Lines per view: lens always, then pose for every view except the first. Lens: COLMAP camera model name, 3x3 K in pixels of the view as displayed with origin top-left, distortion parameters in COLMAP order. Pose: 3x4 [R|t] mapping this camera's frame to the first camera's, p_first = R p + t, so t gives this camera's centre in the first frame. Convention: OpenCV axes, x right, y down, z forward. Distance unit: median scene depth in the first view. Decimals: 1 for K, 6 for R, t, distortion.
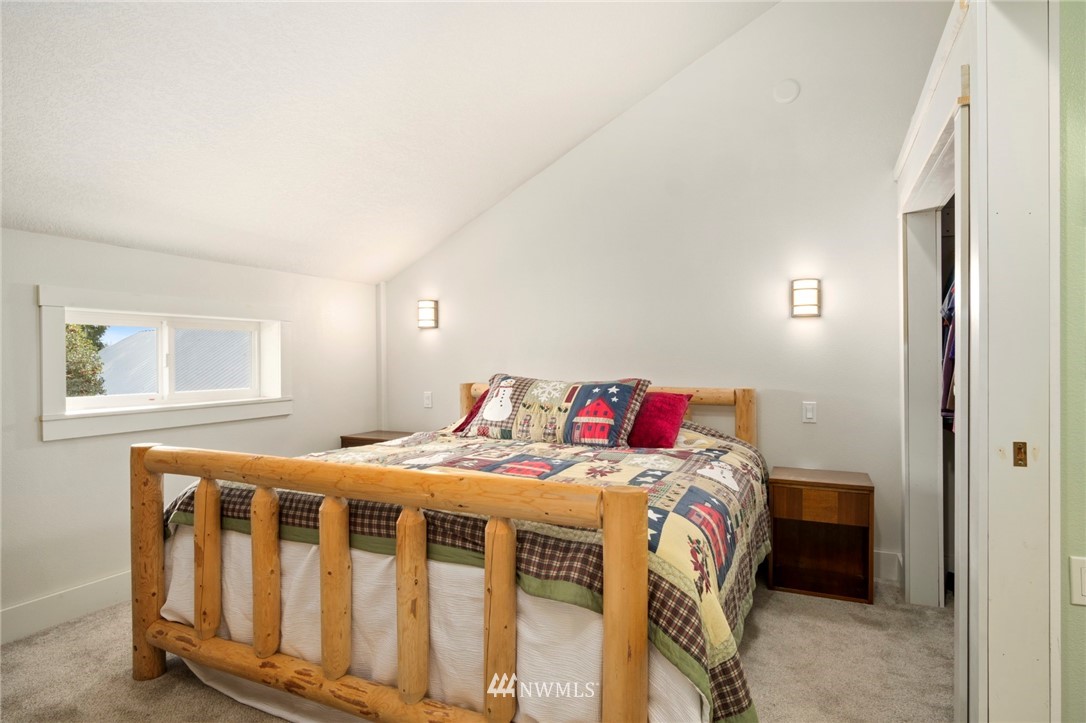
lens RADIAL K [[587.3, 0, 544.6], [0, 587.3, 361.1], [0, 0, 1]] dist [-0.019788, 0.000915]
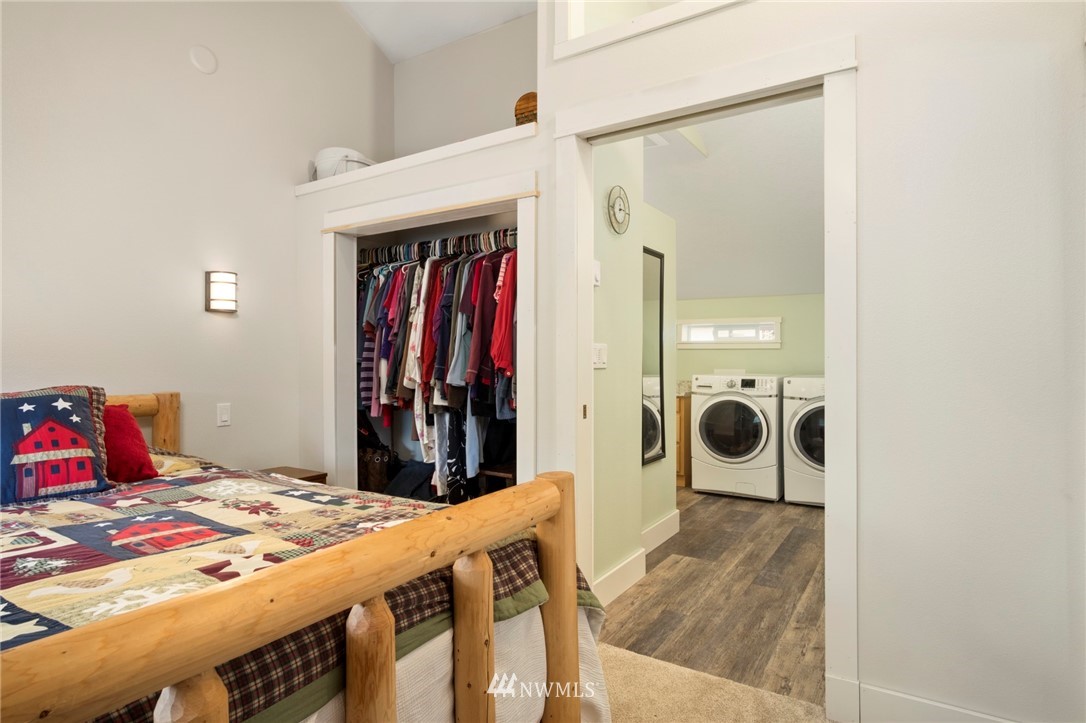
lens RADIAL K [[587.3, 0, 543.4], [0, 587.3, 355.4], [0, 0, 1]] dist [-0.019788, 0.000915]
pose [[0.146132, 0.008179, 0.989231, -0.428953], [0.002650, 0.999959, -0.008659, 0.002086], [-0.989262, 0.003887, 0.146104, 0.390322]]
